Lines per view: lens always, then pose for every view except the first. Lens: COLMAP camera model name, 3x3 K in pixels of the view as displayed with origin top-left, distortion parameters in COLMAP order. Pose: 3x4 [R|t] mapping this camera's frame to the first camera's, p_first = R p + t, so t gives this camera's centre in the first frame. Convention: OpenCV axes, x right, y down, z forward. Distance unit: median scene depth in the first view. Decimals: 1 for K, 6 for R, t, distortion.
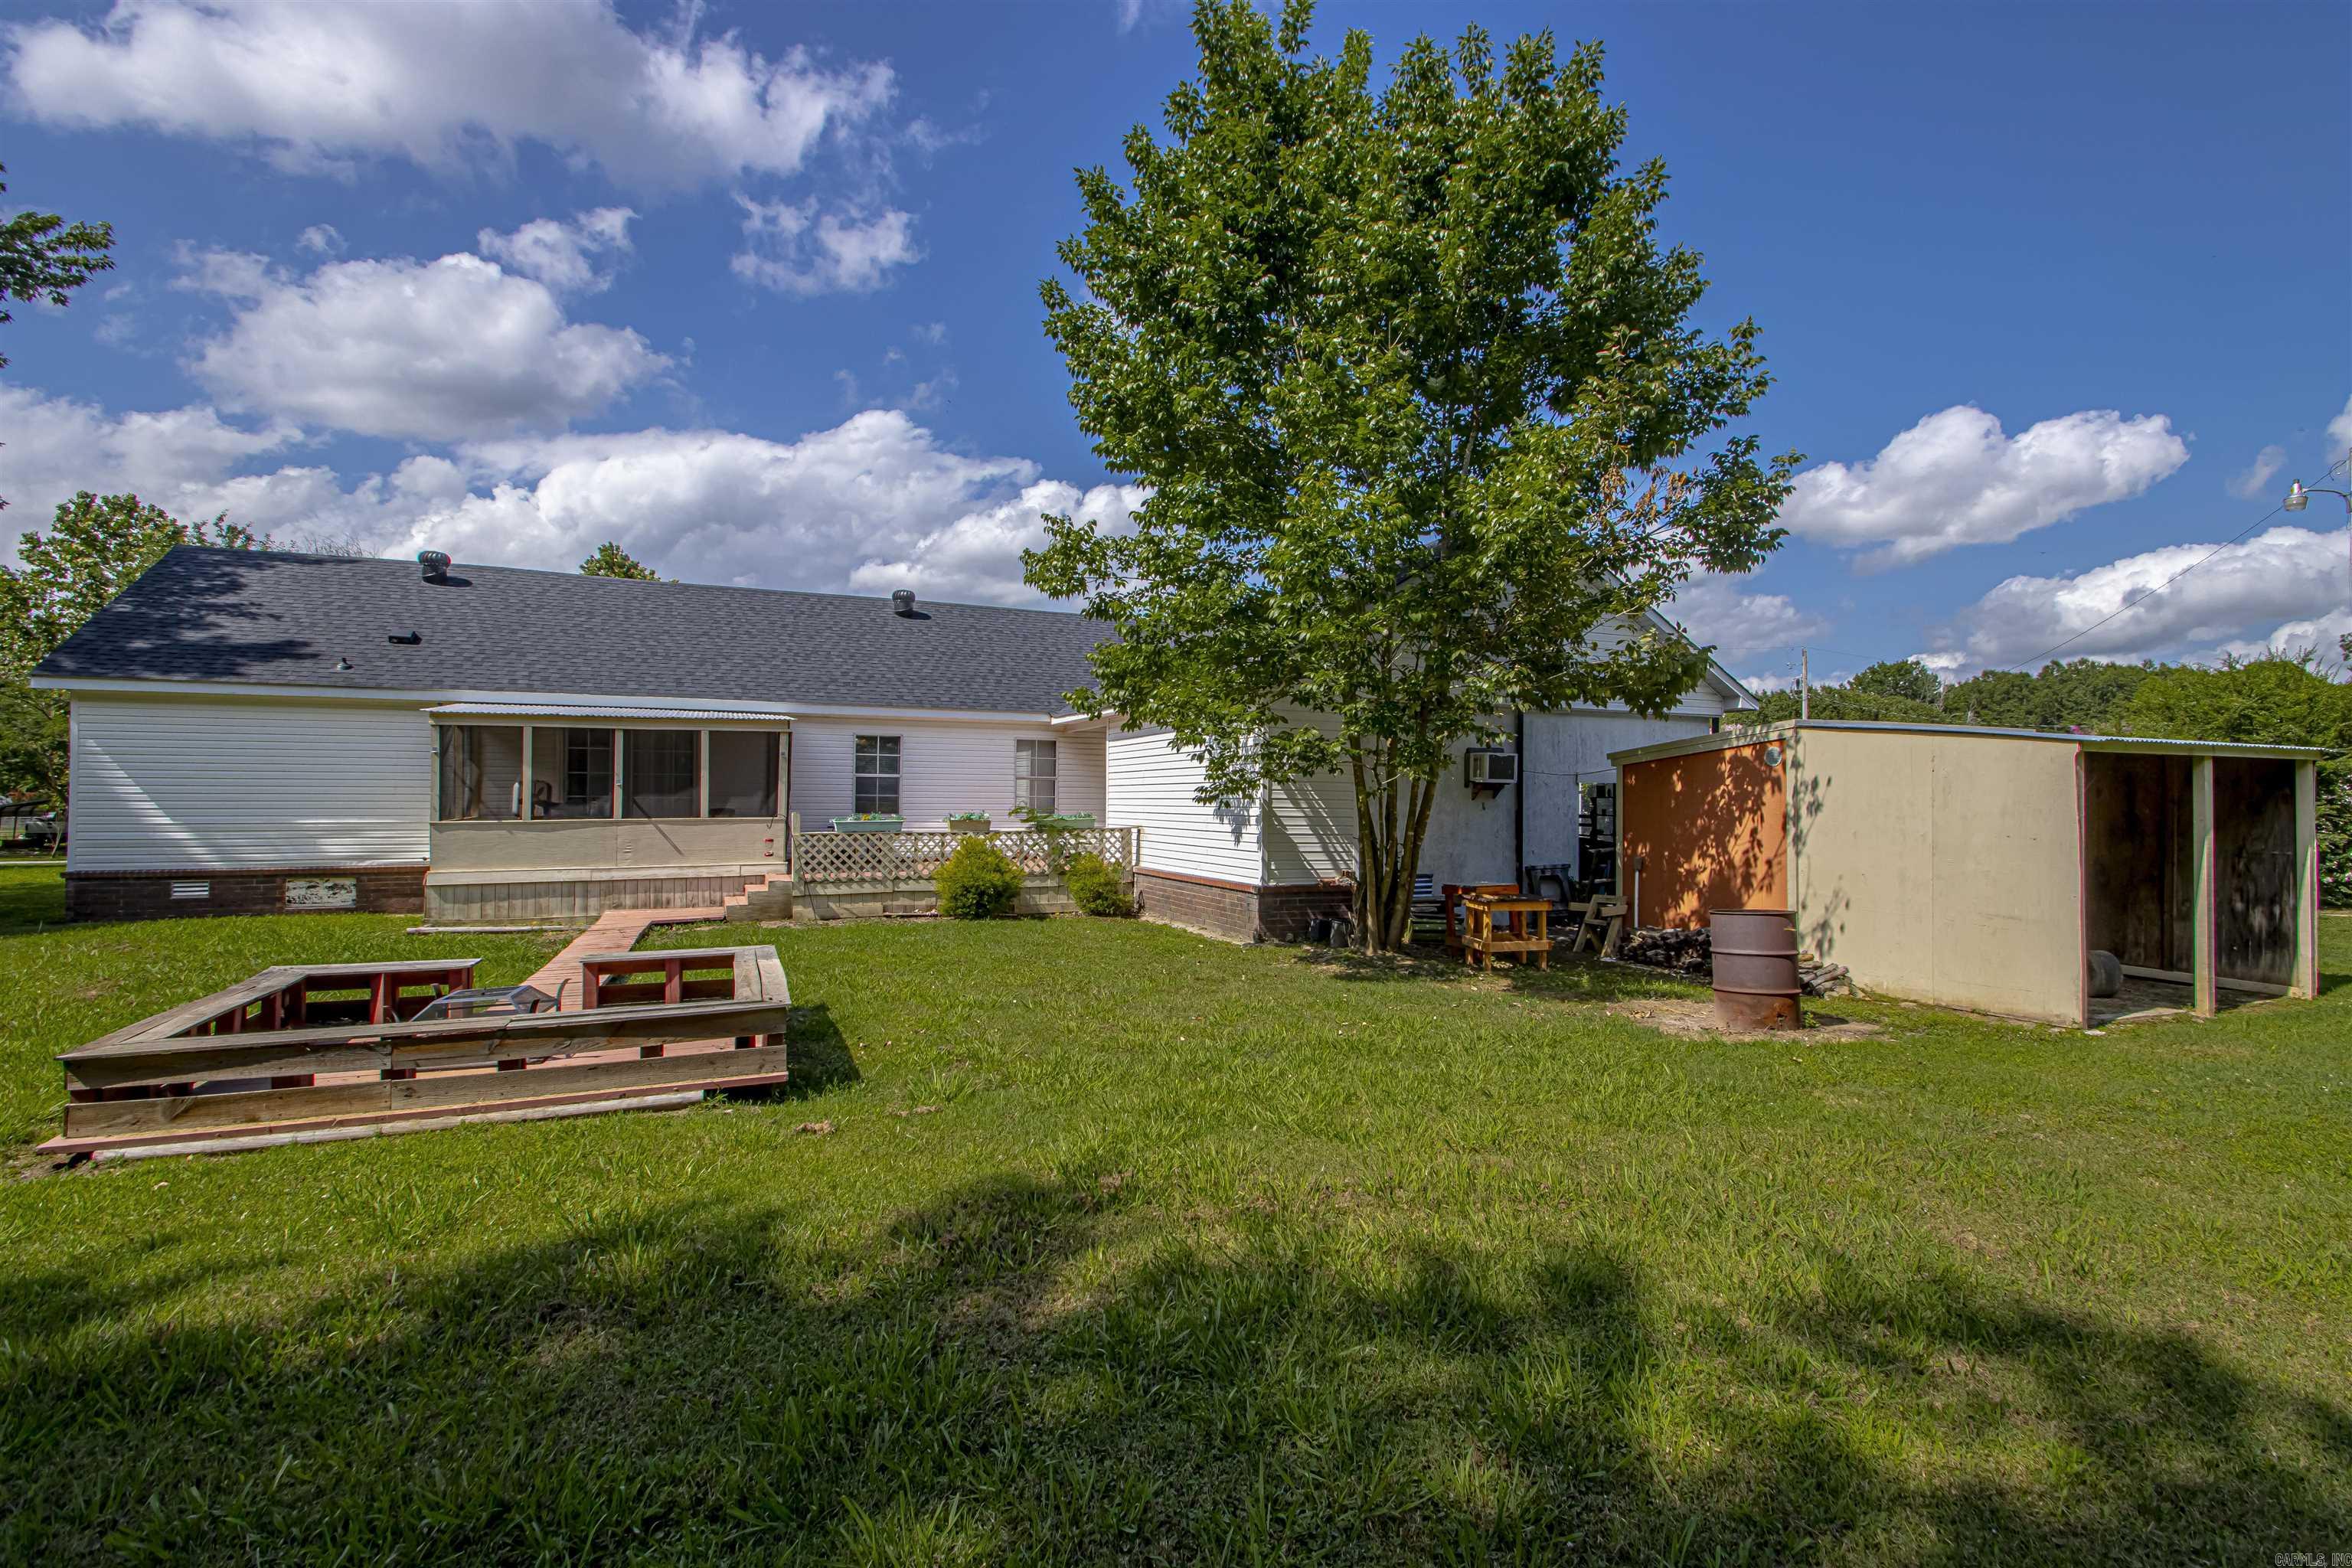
lens RADIAL K [[1072.1, 0, 1224.5], [0, 1072.1, 812.0], [0, 0, 1]] dist [0.004195, -0.011300]
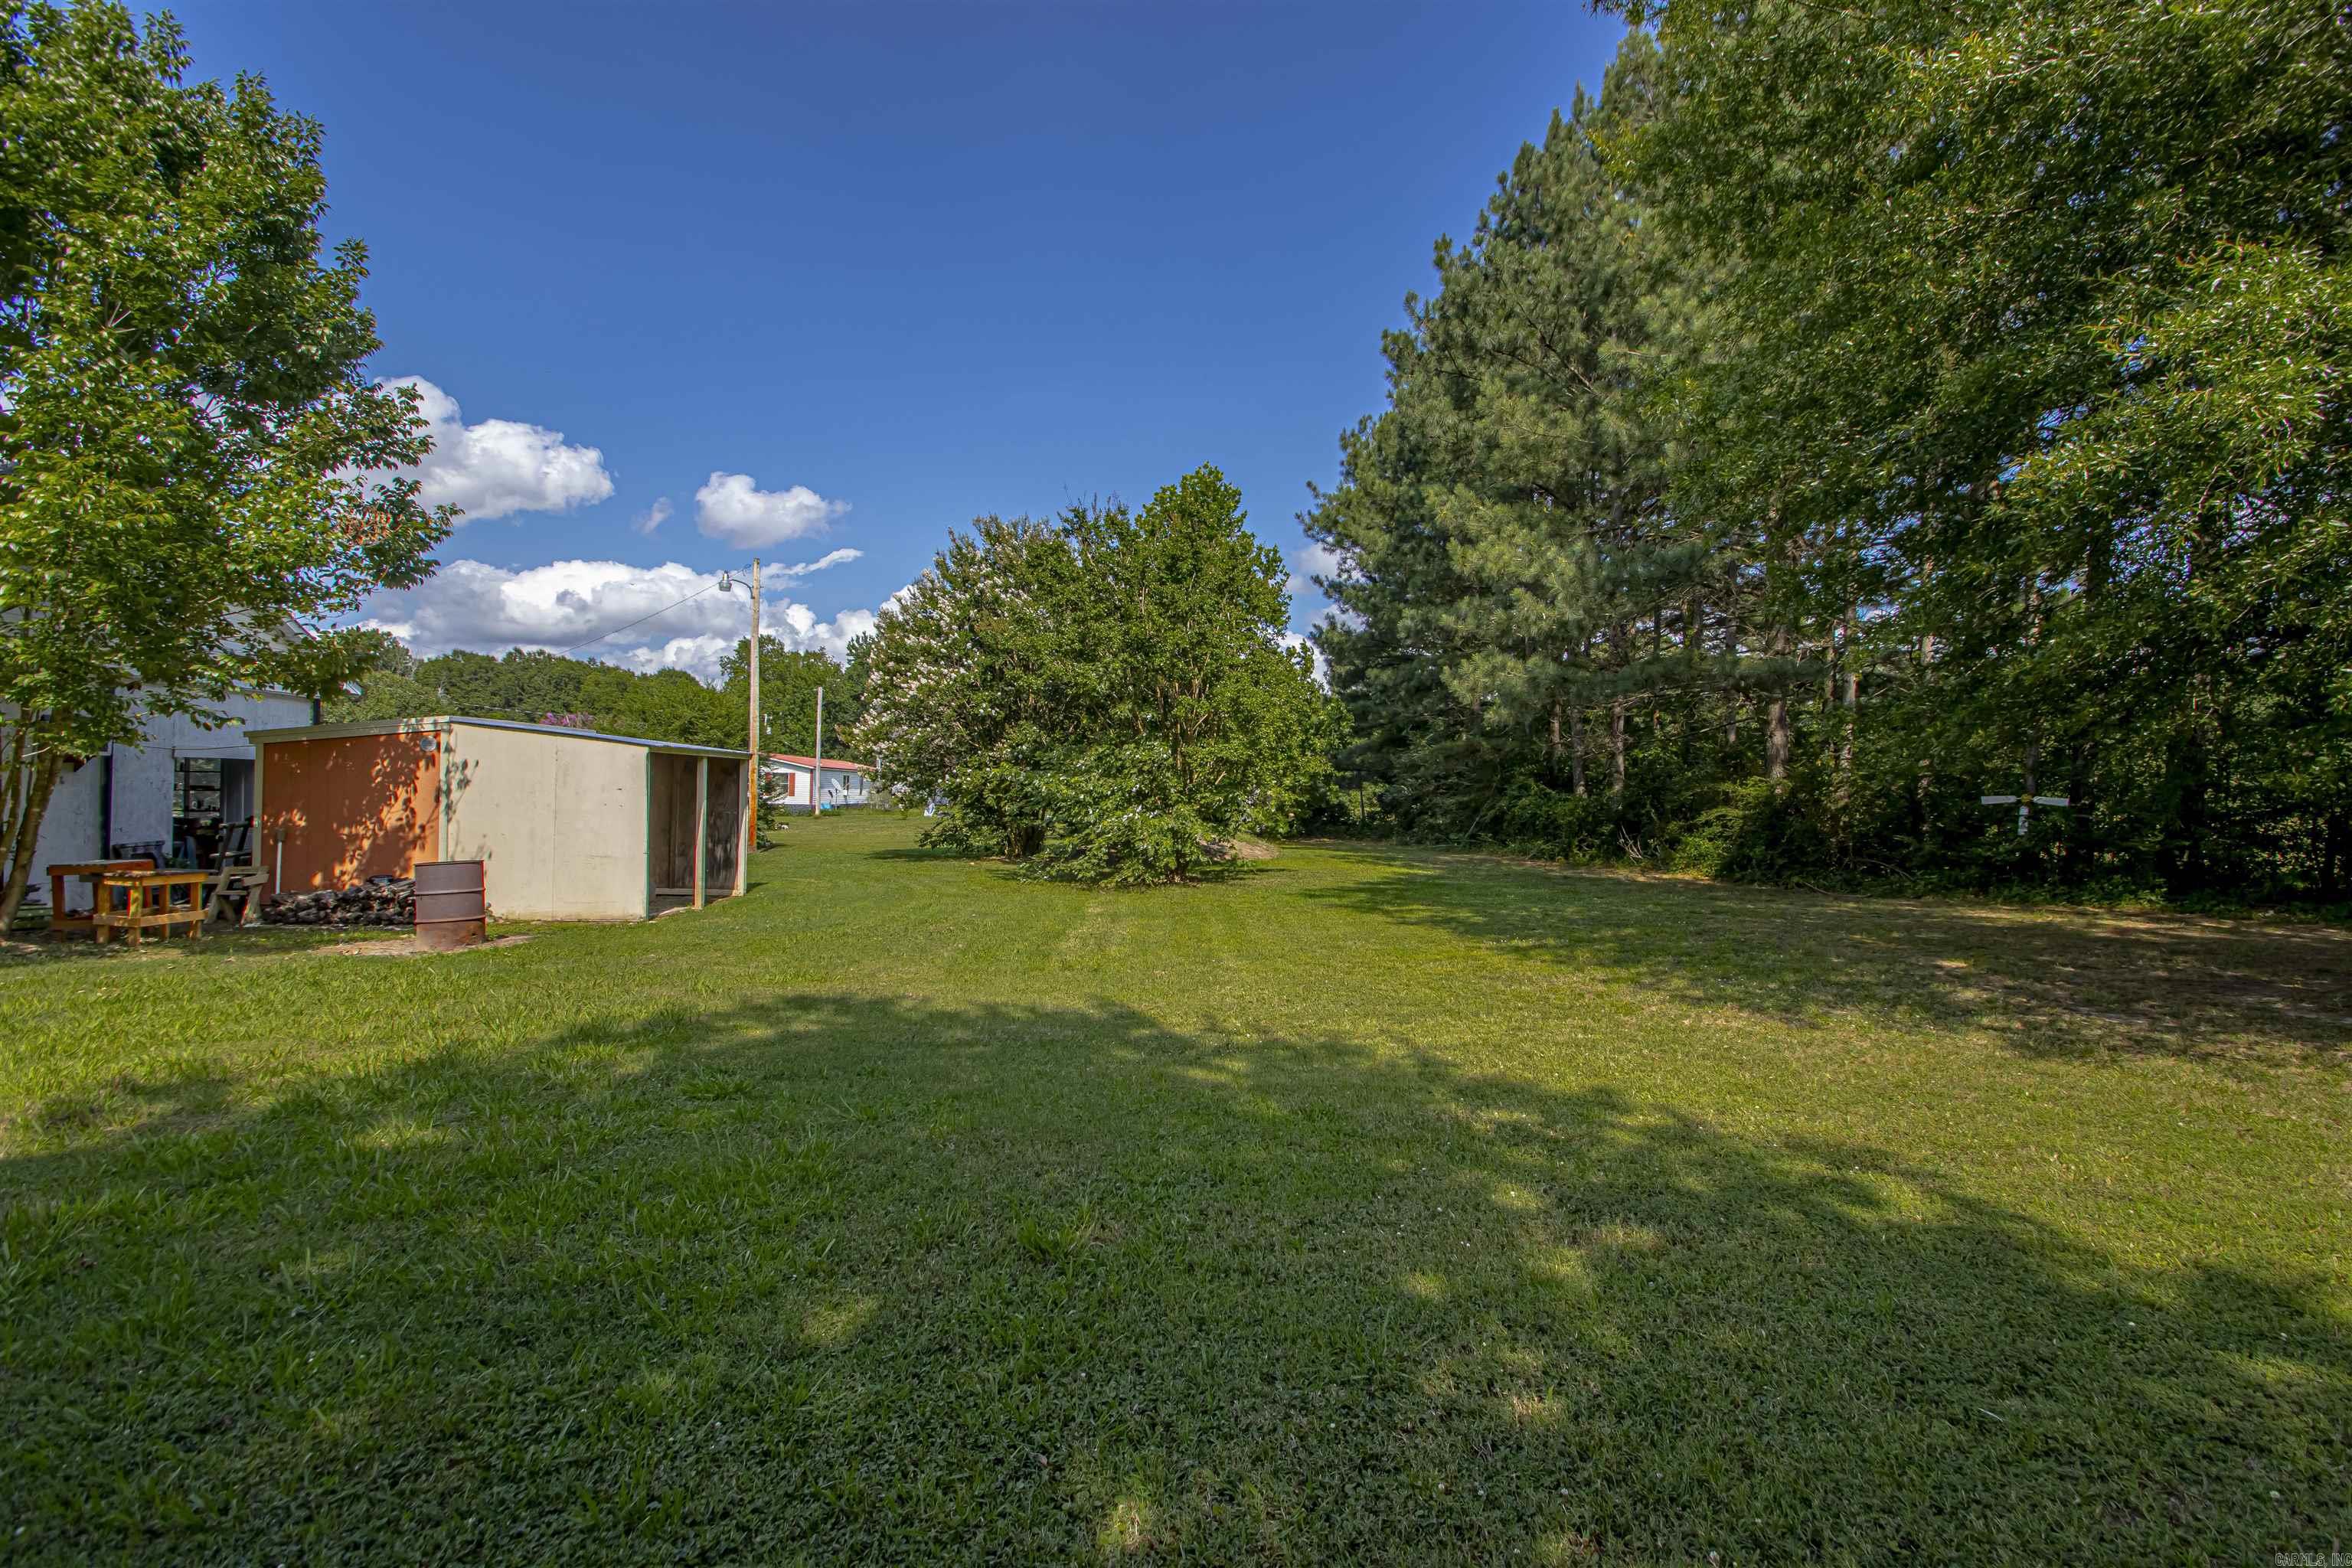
lens RADIAL K [[1074.4, 0, 1193.1], [0, 1074.4, 779.8], [0, 0, 1]] dist [0.000020, -0.014344]
pose [[0.327925, 0.008124, 0.944669, -0.271420], [-0.003646, 0.999966, -0.007334, -0.001802], [-0.944697, -0.001039, 0.327944, -0.179898]]
